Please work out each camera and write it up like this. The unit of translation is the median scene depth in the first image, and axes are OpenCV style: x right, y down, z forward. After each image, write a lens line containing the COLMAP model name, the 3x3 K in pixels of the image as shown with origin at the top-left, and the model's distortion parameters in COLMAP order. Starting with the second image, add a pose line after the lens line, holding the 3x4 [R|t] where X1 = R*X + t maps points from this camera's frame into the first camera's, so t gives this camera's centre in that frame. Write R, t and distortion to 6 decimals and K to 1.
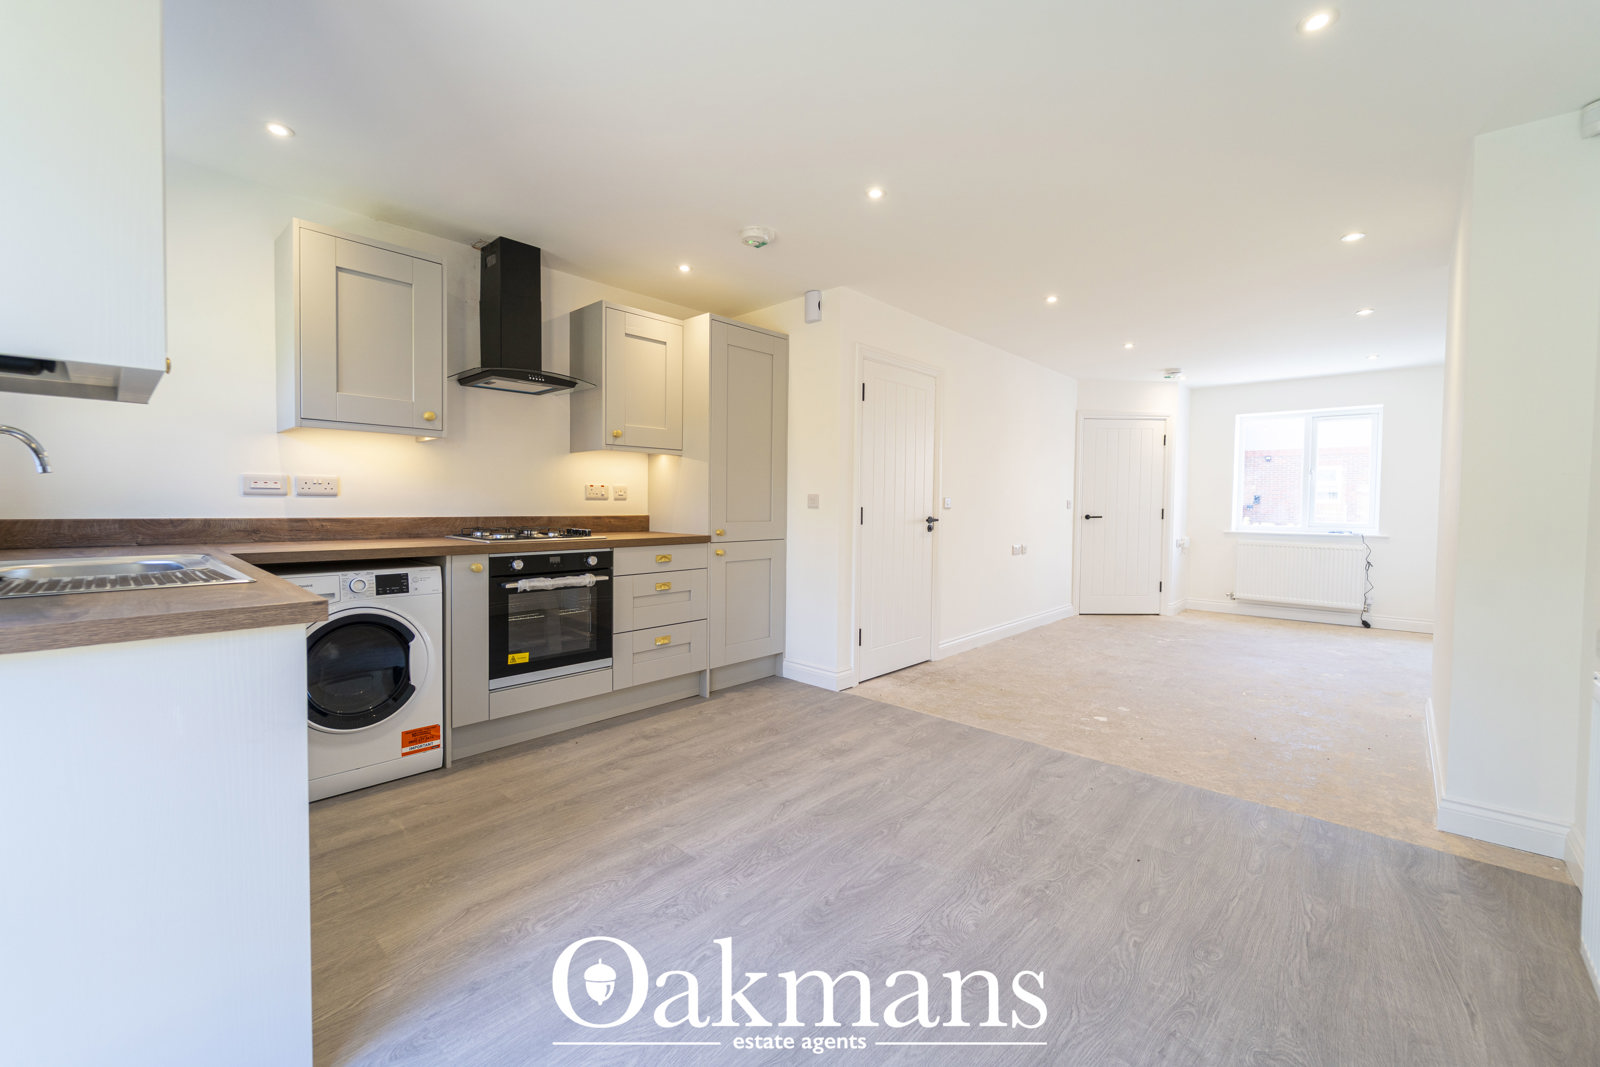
lens RADIAL K [[643.7, 0, 795.7], [0, 643.7, 522.4], [0, 0, 1]] dist [-0.001799, -0.000939]
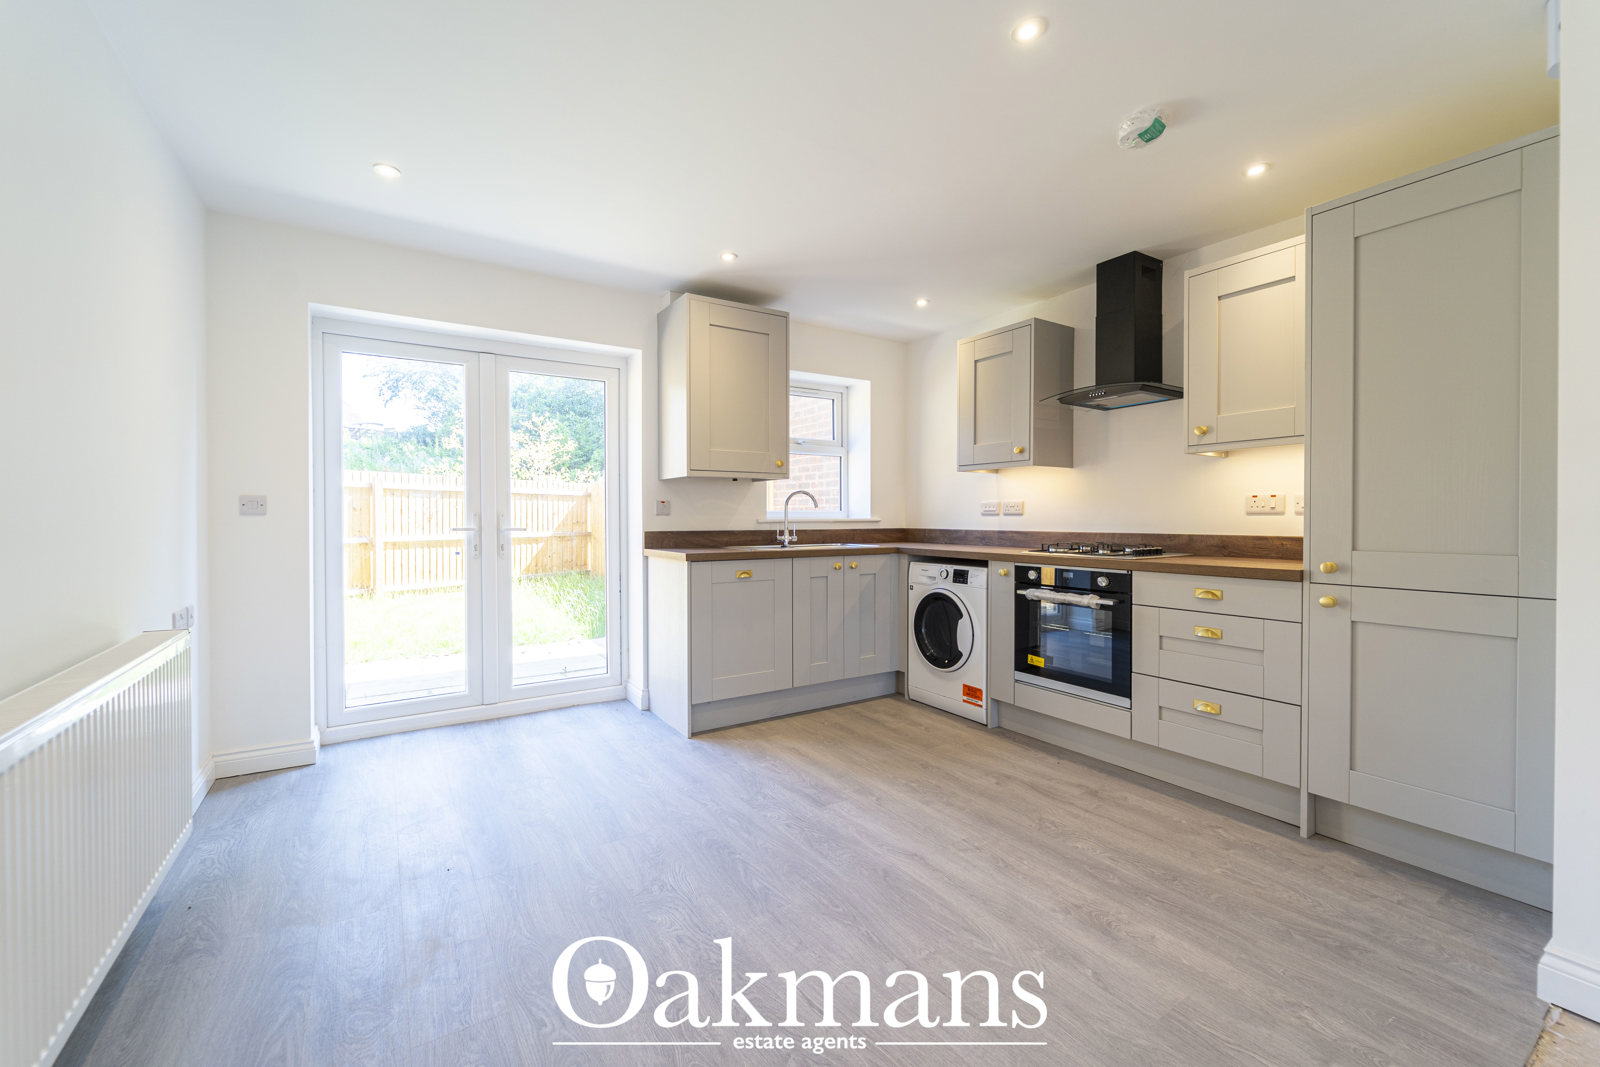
lens RADIAL K [[643.7, 0, 795.7], [0, 643.7, 522.4], [0, 0, 1]] dist [-0.001799, -0.000939]
pose [[-0.246960, -0.003840, -0.969018, 0.743127], [-0.032084, 0.999476, 0.004216, -0.015523], [0.968494, 0.032132, -0.246954, 0.881425]]
